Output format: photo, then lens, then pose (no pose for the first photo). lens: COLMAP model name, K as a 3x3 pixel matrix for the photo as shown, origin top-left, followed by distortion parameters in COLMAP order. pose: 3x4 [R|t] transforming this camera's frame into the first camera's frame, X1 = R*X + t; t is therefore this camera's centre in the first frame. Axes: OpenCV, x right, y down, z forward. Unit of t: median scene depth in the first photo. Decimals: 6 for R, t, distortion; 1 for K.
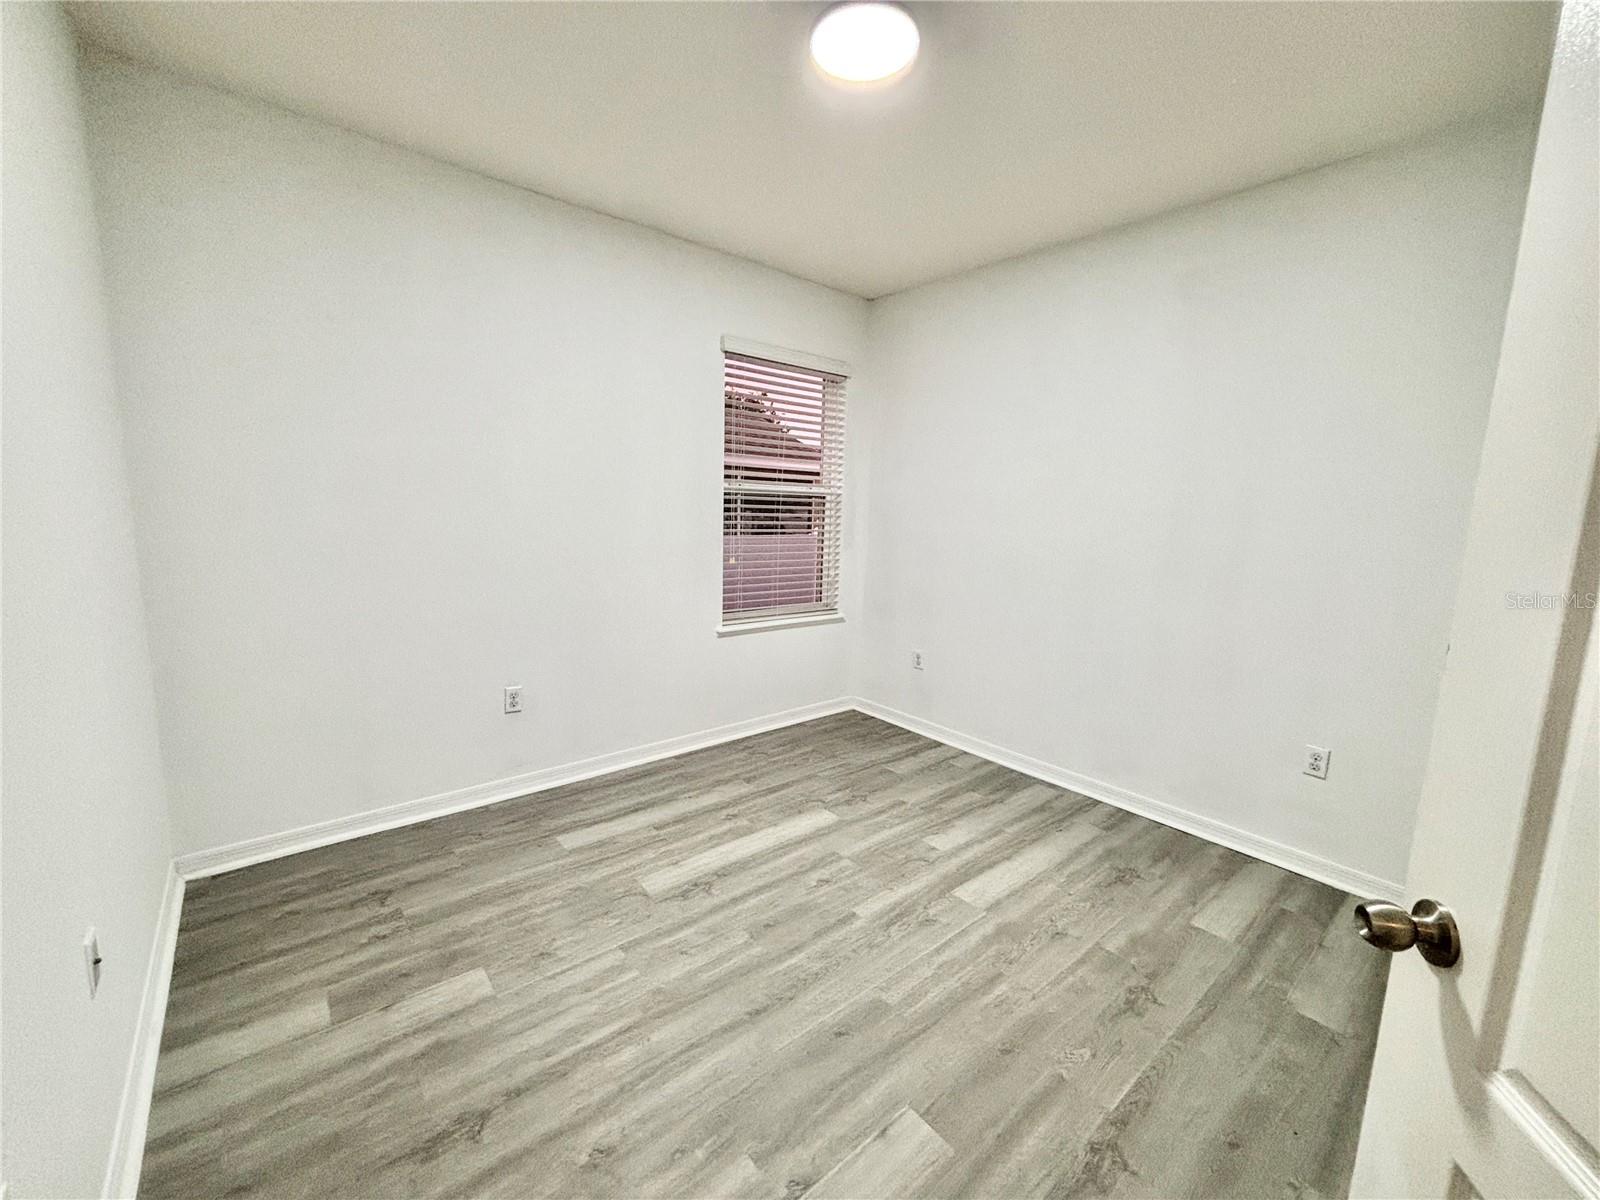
lens RADIAL K [[644.1, 0, 794.8], [0, 644.1, 601.7], [0, 0, 1]] dist [-0.000062, -0.000672]
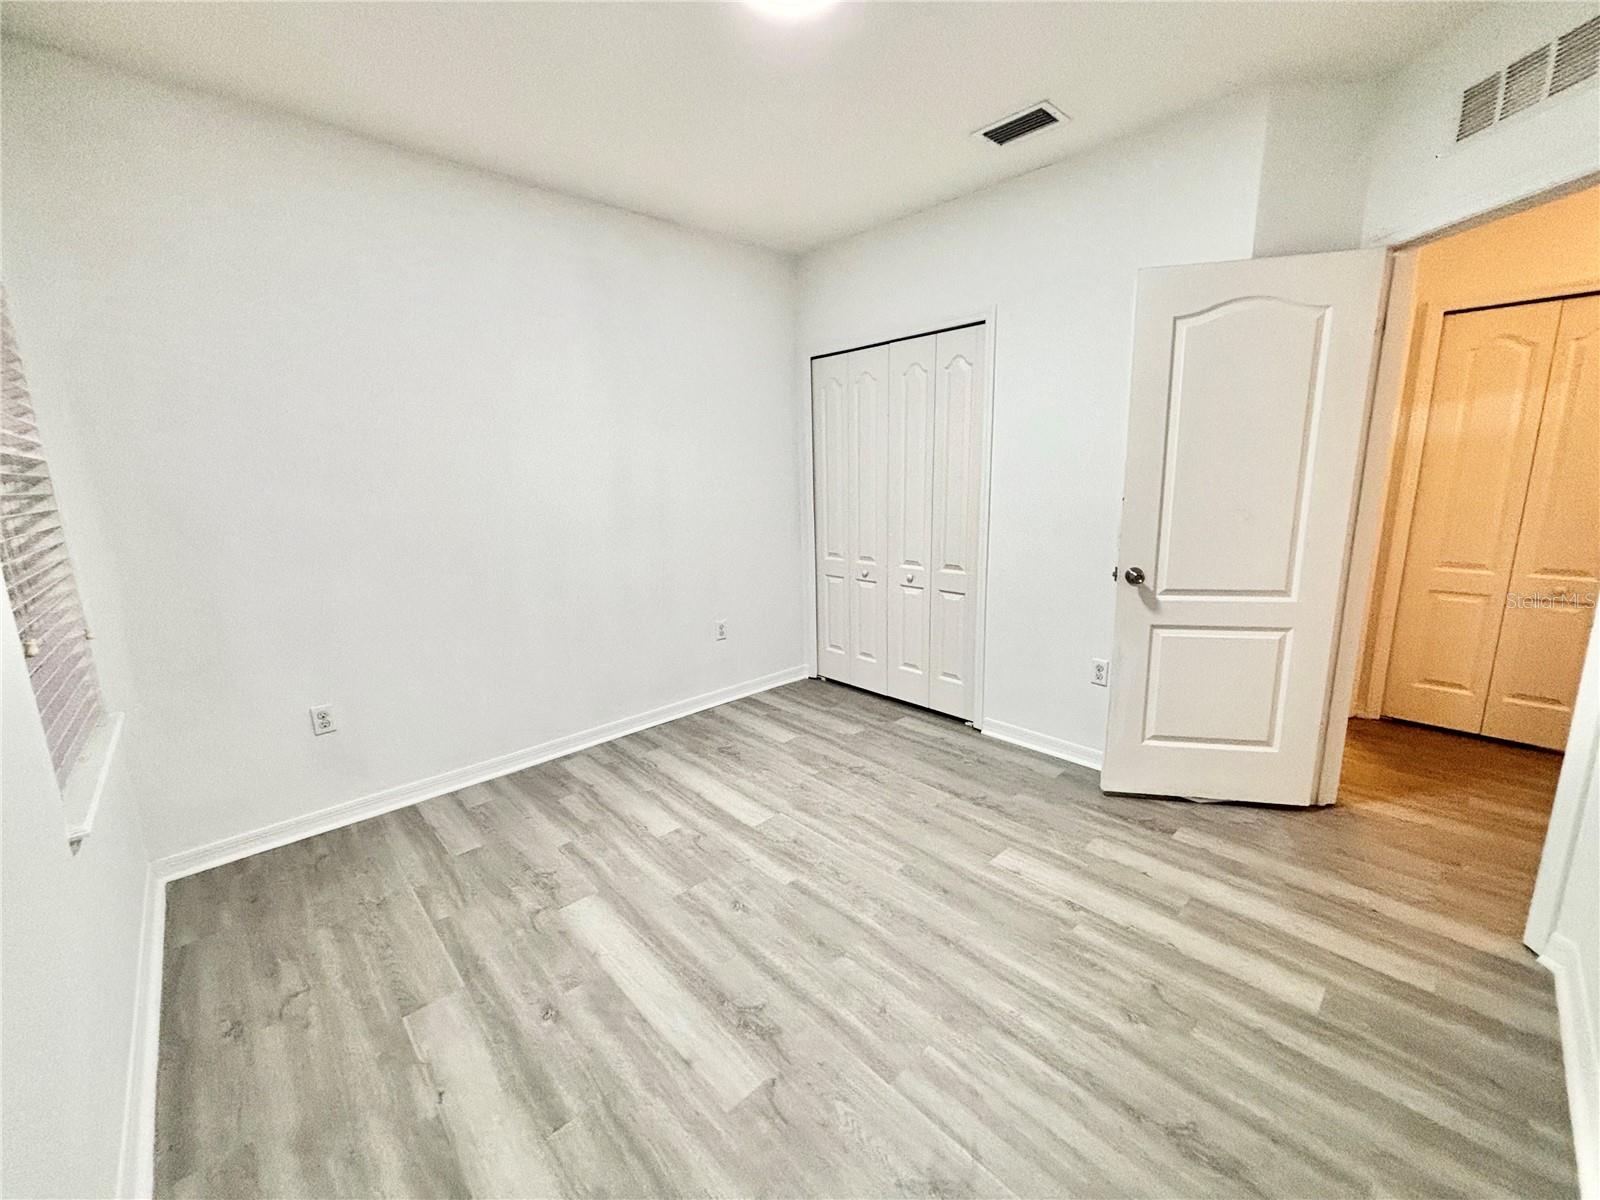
lens RADIAL K [[644.1, 0, 795.9], [0, 644.1, 598.0], [0, 0, 1]] dist [-0.000062, -0.000672]
pose [[-0.053028, -0.223362, 0.973292, -0.689036], [0.177063, 0.957116, 0.229297, -0.147282], [-0.982770, 0.184493, -0.011205, 0.812466]]
